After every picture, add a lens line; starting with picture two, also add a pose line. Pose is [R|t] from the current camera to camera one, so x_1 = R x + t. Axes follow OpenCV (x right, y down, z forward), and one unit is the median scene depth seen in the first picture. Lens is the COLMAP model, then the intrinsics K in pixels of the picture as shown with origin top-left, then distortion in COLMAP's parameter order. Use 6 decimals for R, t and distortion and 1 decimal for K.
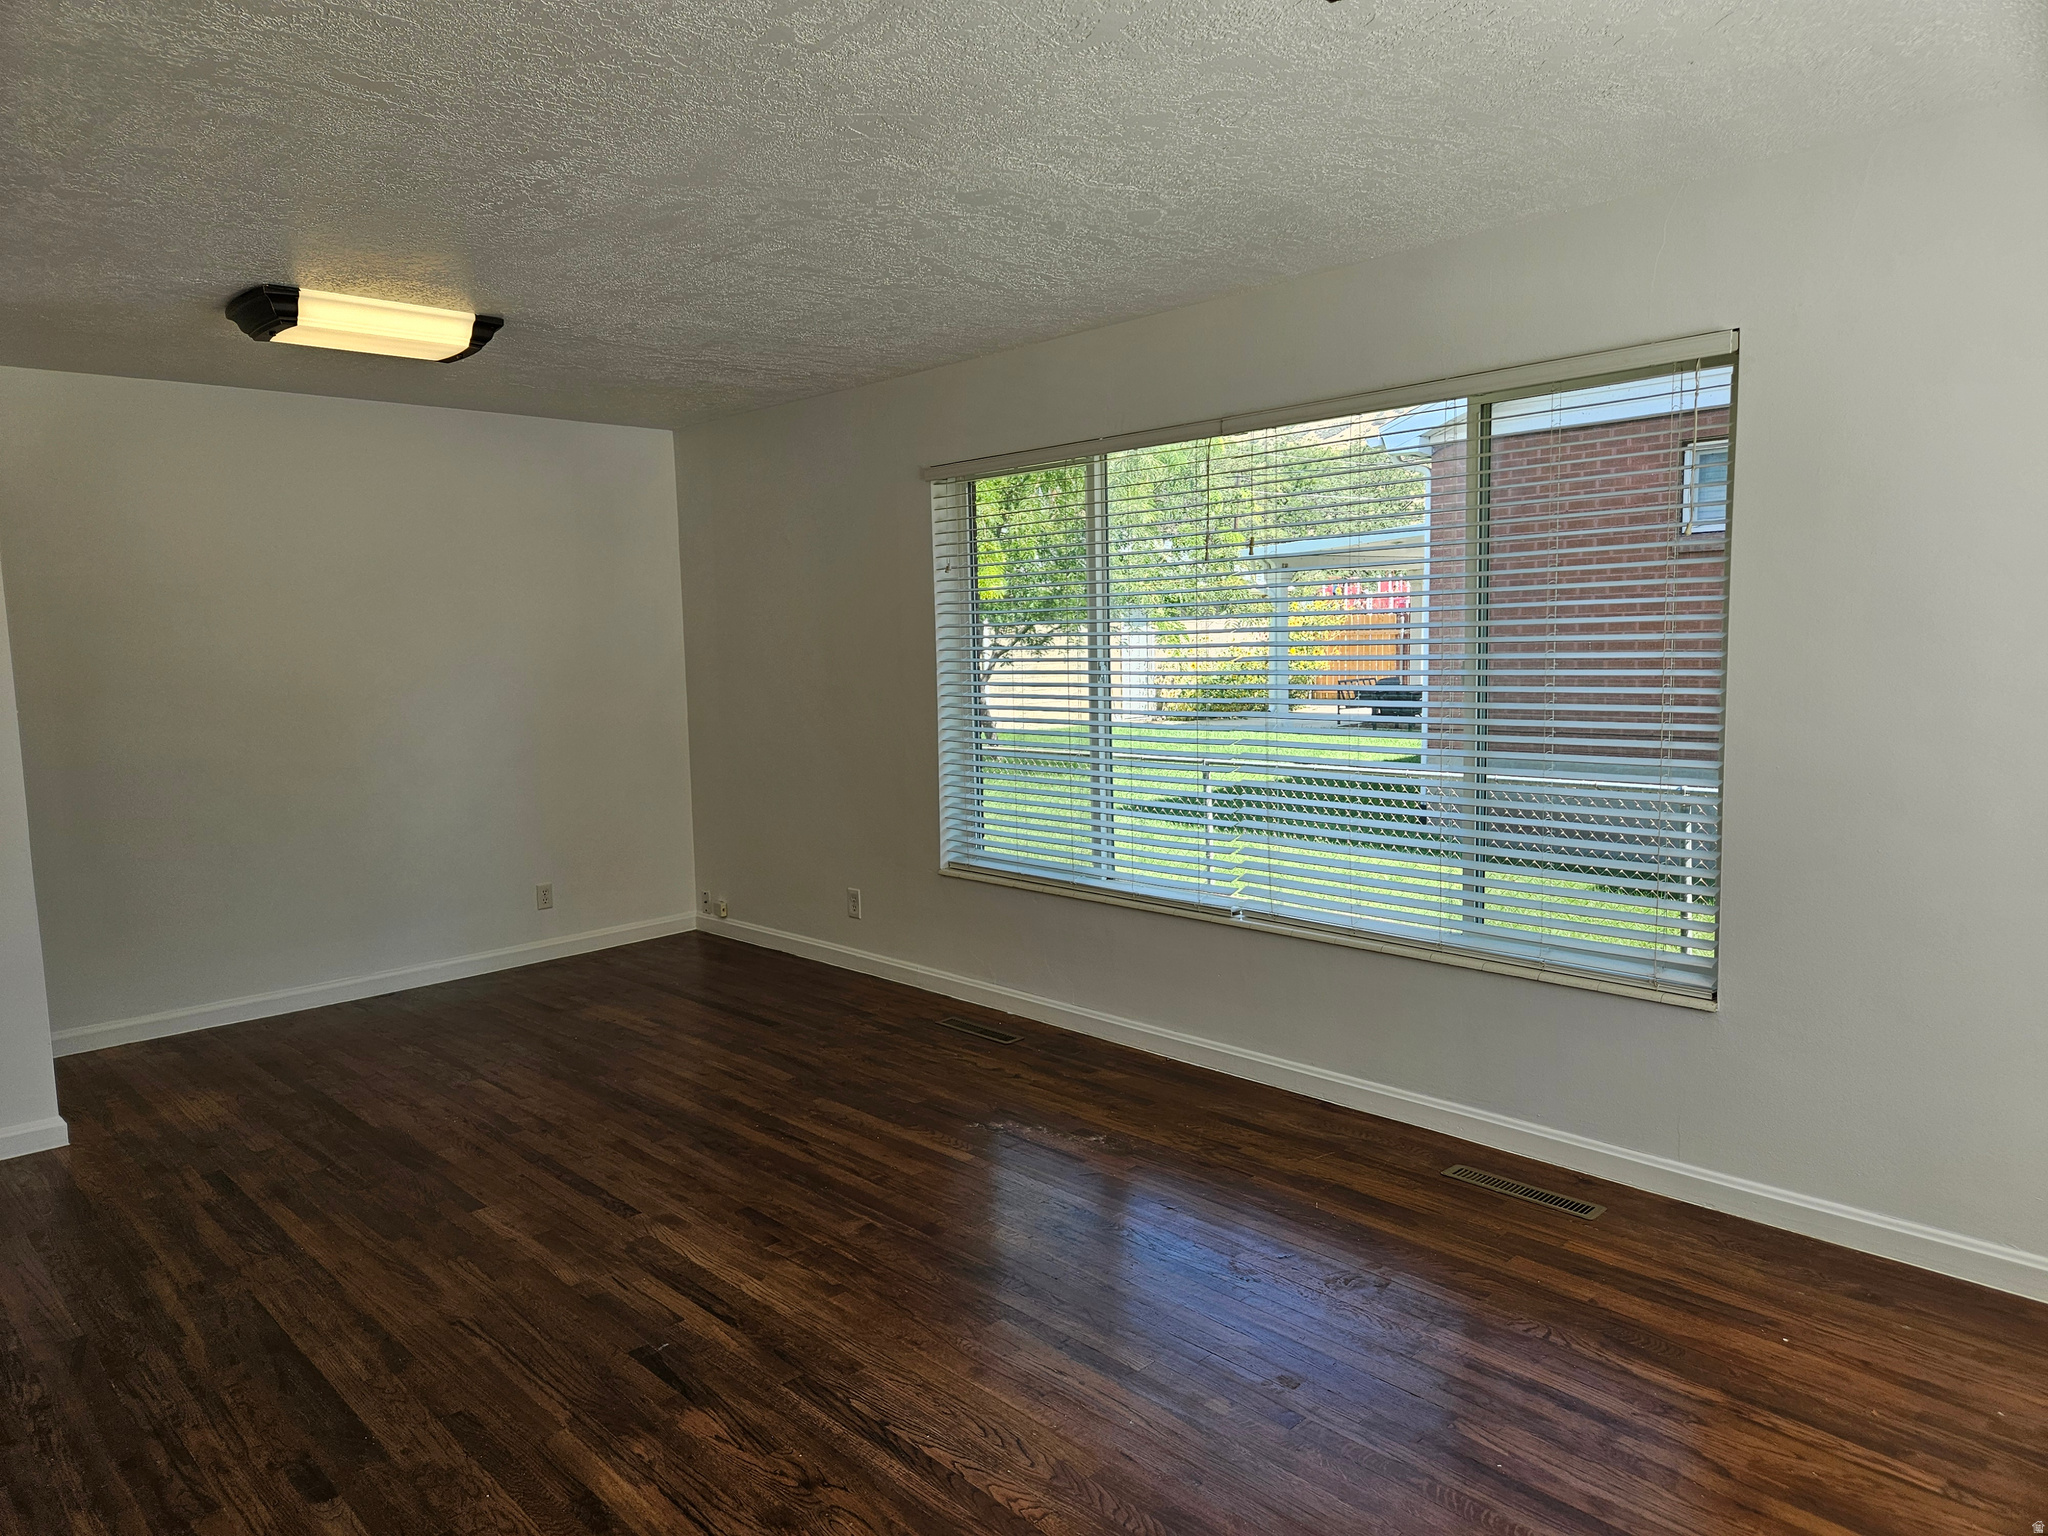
lens RADIAL K [[1352.3, 0, 1019.3], [0, 1352.3, 765.7], [0, 0, 1]] dist [0.042593, -0.041902]
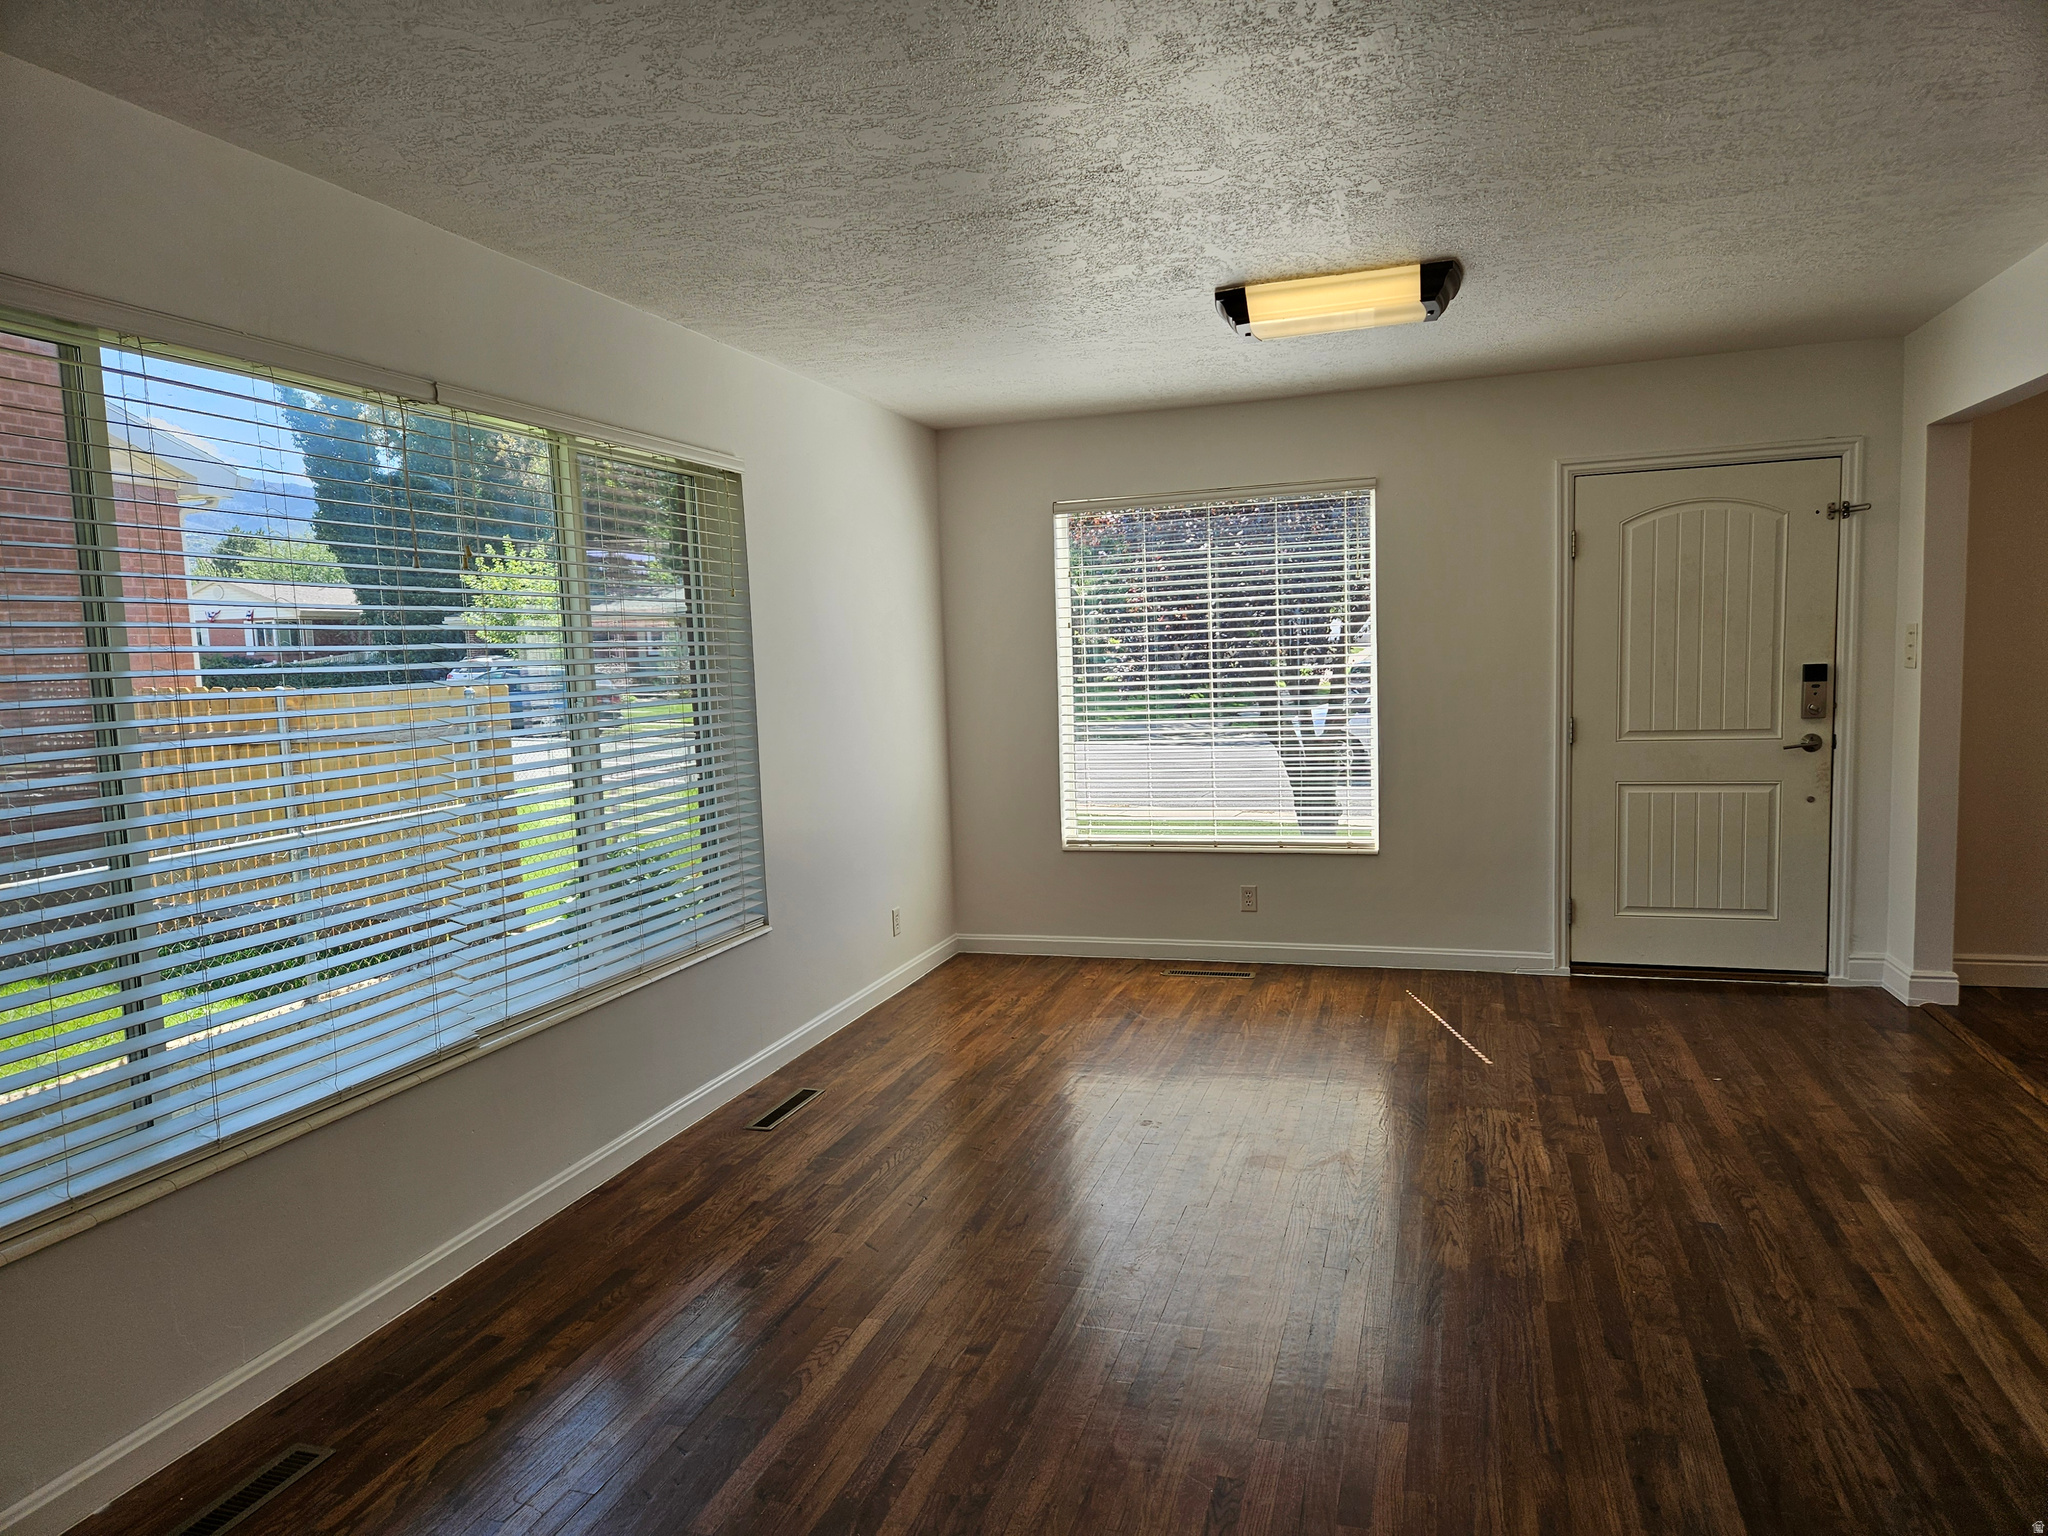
lens RADIAL K [[1352.3, 0, 1017.7], [0, 1352.3, 775.2], [0, 0, 1]] dist [0.042593, -0.041902]
pose [[-0.478263, -0.038158, 0.877387, -0.788639], [0.138171, 0.983344, 0.118082, -0.101515], [-0.867279, 0.177704, -0.465025, 1.308603]]
